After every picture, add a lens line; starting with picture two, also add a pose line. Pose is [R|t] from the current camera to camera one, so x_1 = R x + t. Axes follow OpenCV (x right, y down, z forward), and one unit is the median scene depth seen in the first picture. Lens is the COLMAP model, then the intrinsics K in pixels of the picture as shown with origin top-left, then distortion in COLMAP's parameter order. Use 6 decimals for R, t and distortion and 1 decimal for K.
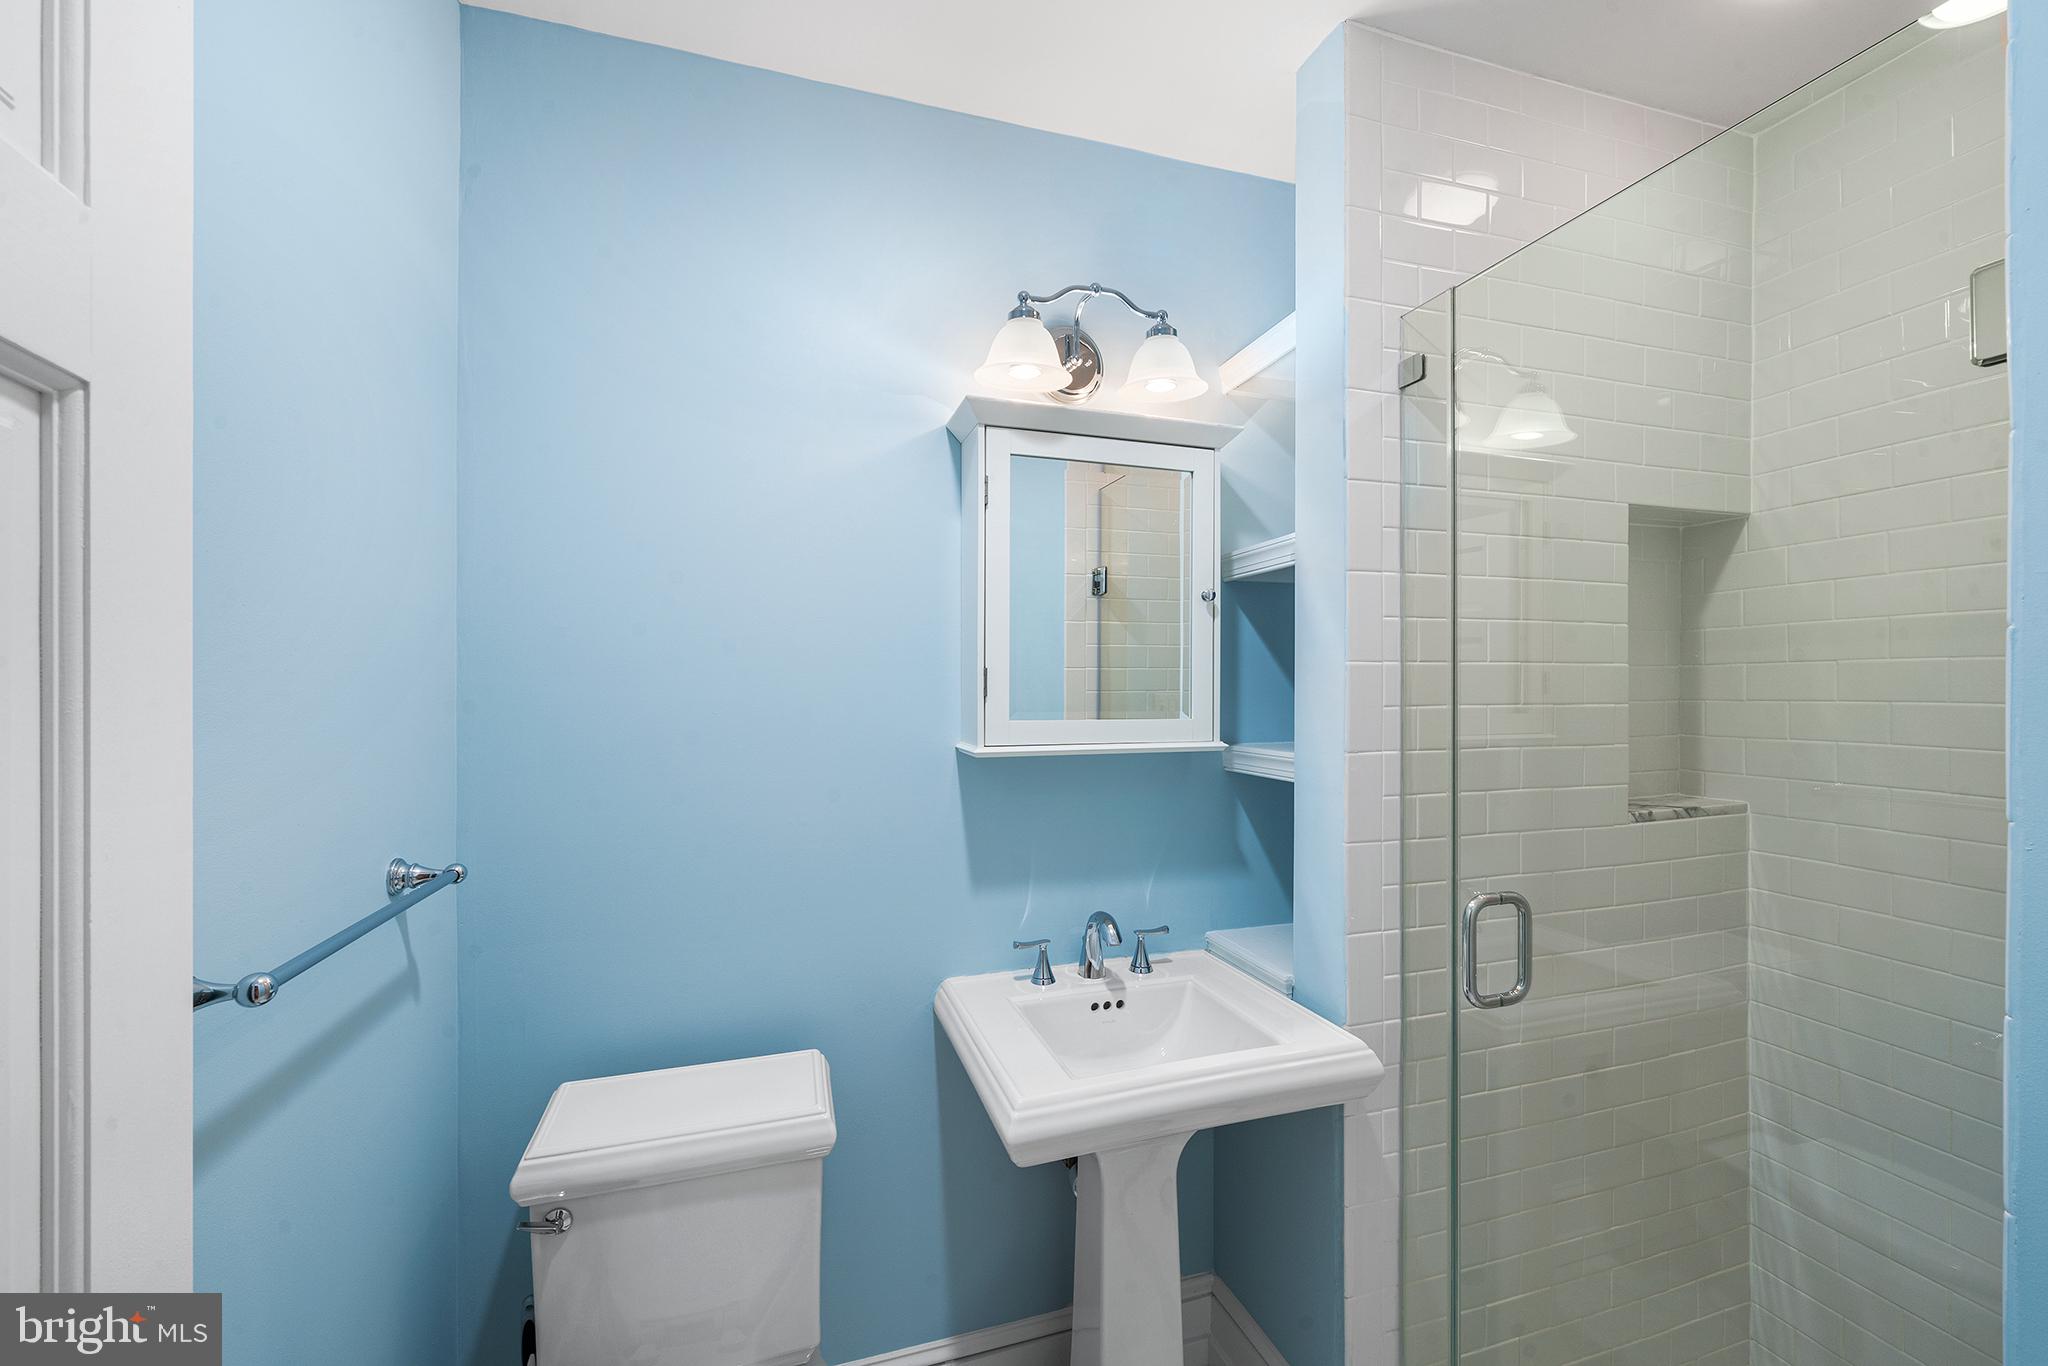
lens RADIAL K [[800.6, 0, 1024.9], [0, 800.6, 683.9], [0, 0, 1]] dist [-0.000506, -0.000024]
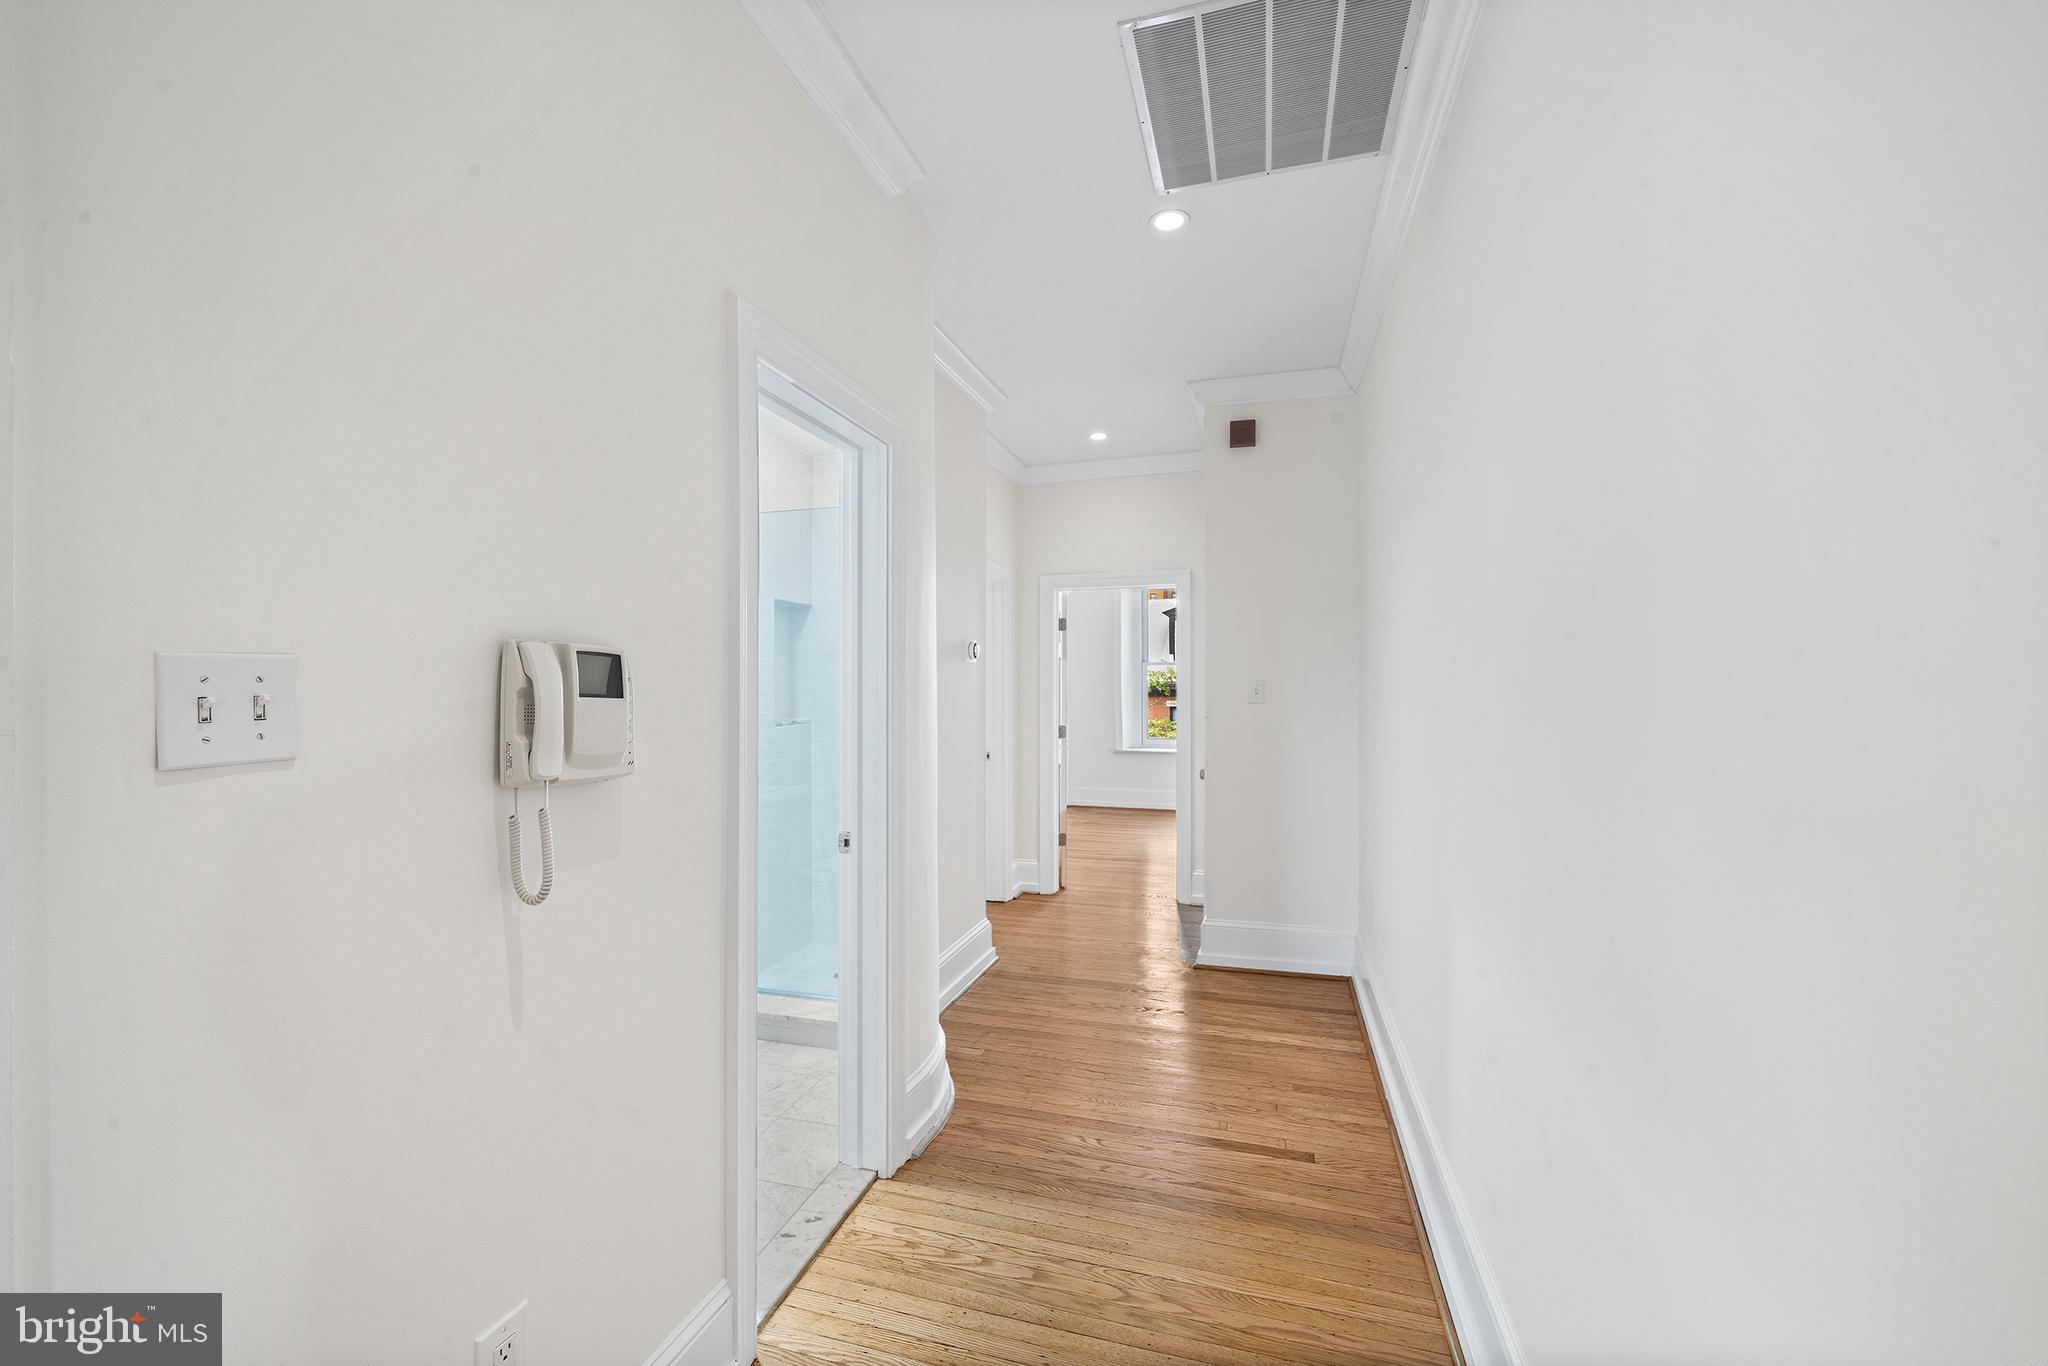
lens RADIAL K [[800.6, 0, 1021.8], [0, 800.6, 682.6], [0, 0, 1]] dist [-0.000506, -0.000024]
pose [[0.559490, 0.007086, 0.828807, -0.828754], [-0.006588, 0.999970, -0.004102, 0.043609], [-0.828811, -0.003165, 0.559520, -0.975366]]
